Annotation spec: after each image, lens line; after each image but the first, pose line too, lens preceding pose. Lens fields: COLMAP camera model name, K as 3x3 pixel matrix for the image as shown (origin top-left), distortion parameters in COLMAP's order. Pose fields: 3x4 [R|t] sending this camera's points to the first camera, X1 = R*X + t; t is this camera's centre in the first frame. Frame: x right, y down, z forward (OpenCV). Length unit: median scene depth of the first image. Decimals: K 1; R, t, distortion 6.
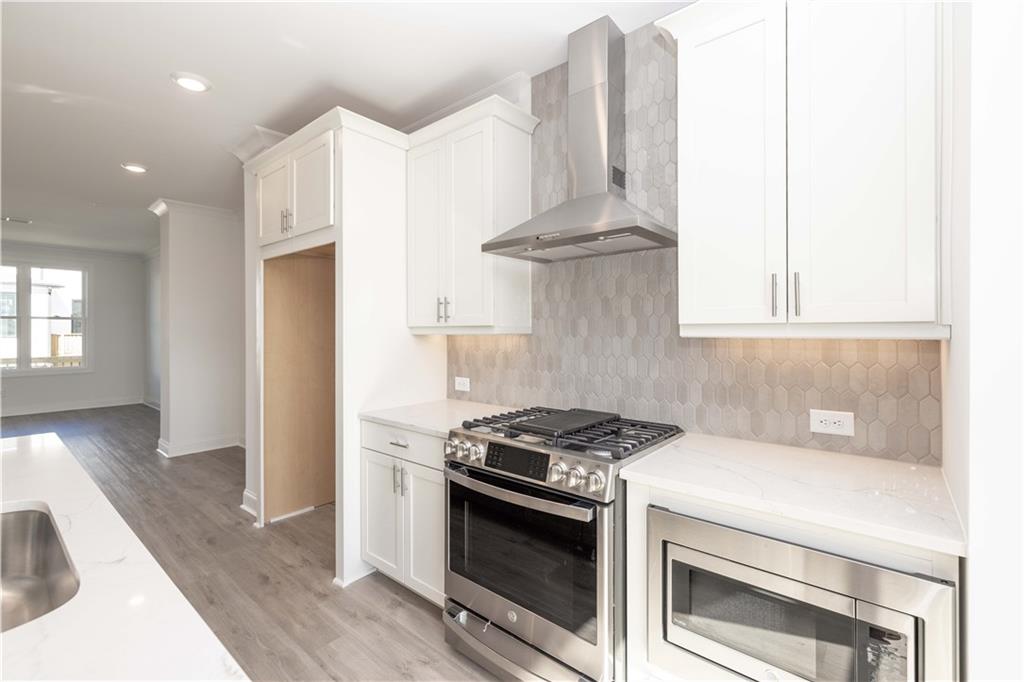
lens RADIAL K [[450.8, 0, 504.6], [0, 450.8, 333.6], [0, 0, 1]] dist [0.002856, -0.000149]
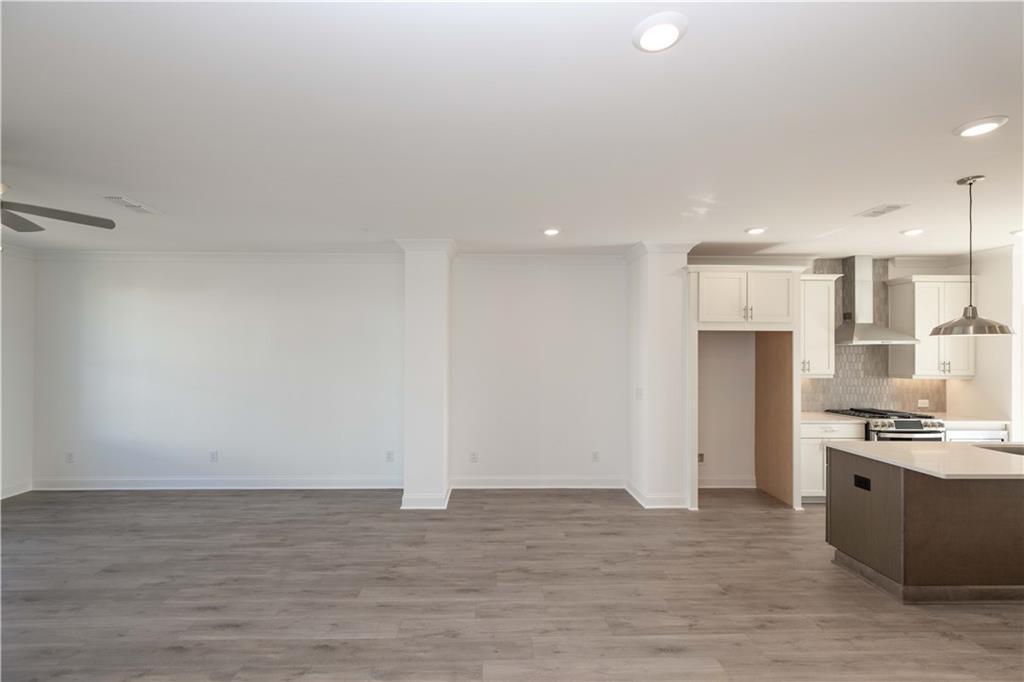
lens RADIAL K [[450.8, 0, 520.3], [0, 450.8, 345.0], [0, 0, 1]] dist [0.002856, -0.000149]
pose [[0.726008, 0.020034, 0.687394, -2.833021], [-0.003838, 0.999678, -0.025082, -0.106065], [-0.687675, 0.015572, 0.725851, 0.464580]]
